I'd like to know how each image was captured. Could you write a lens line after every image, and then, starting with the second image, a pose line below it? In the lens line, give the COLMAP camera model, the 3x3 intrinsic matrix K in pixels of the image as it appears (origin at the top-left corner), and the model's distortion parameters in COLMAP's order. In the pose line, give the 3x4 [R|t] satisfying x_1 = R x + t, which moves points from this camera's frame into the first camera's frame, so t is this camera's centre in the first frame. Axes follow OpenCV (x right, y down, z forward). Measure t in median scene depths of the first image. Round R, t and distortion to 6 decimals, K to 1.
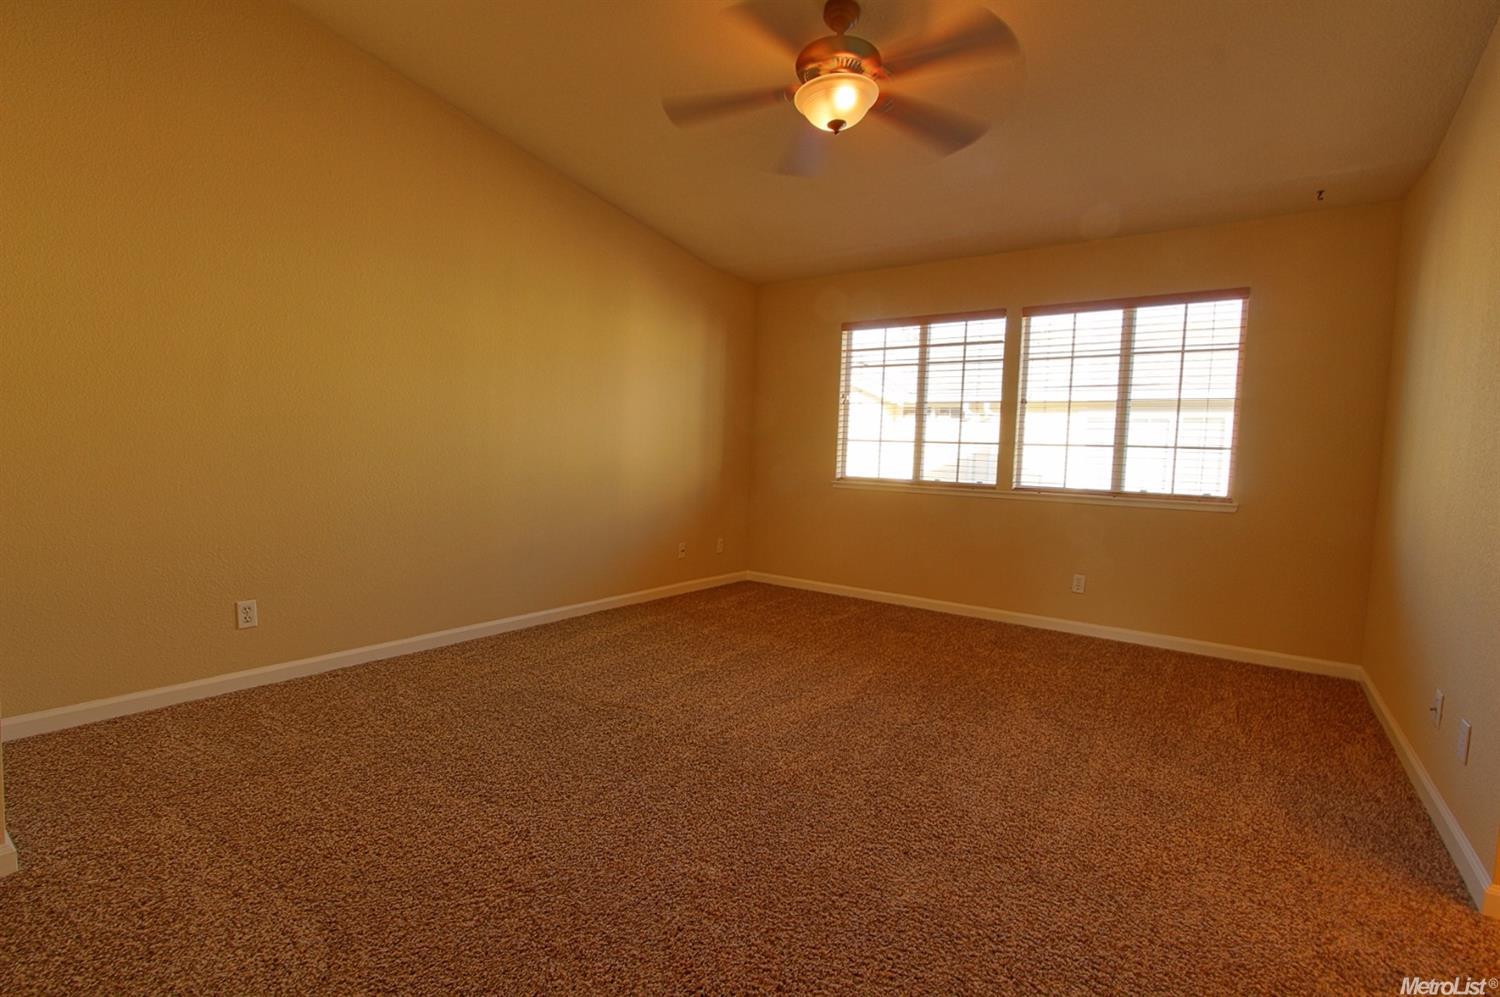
lens RADIAL K [[691.5, 0, 728.6], [0, 691.5, 486.7], [0, 0, 1]] dist [-0.003841, -0.000040]
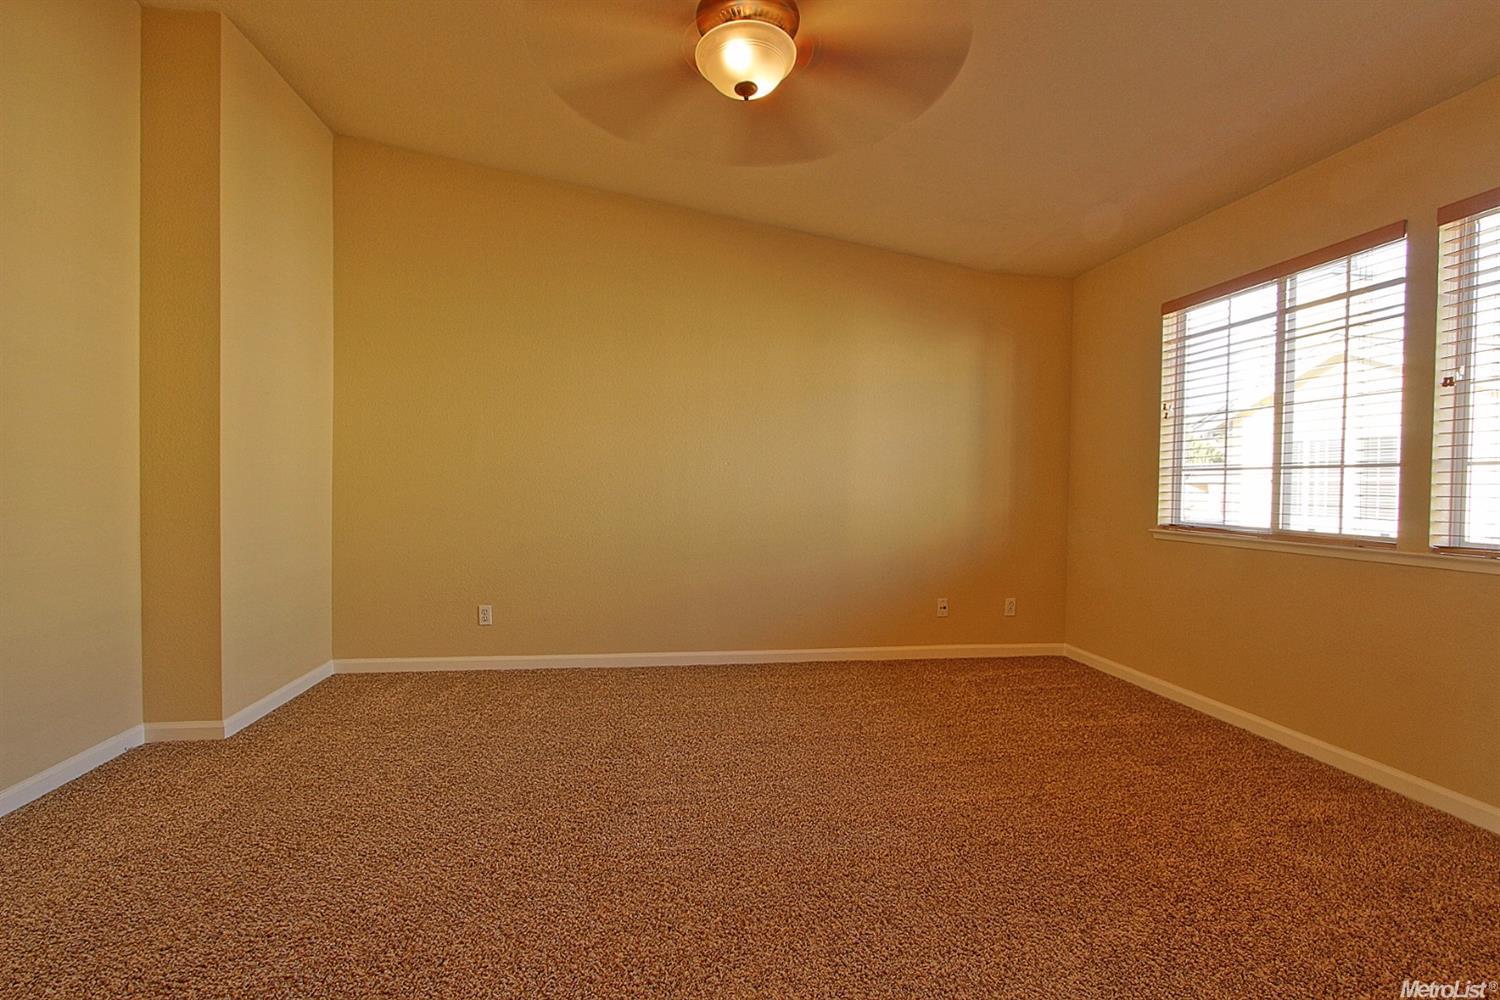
lens RADIAL K [[691.5, 0, 751.3], [0, 691.5, 492.6], [0, 0, 1]] dist [-0.003841, -0.000040]
pose [[0.698446, -0.018688, -0.715419, 0.386339], [-0.021074, 0.998688, -0.046661, -0.003831], [0.715352, 0.047667, 0.697136, 0.236916]]
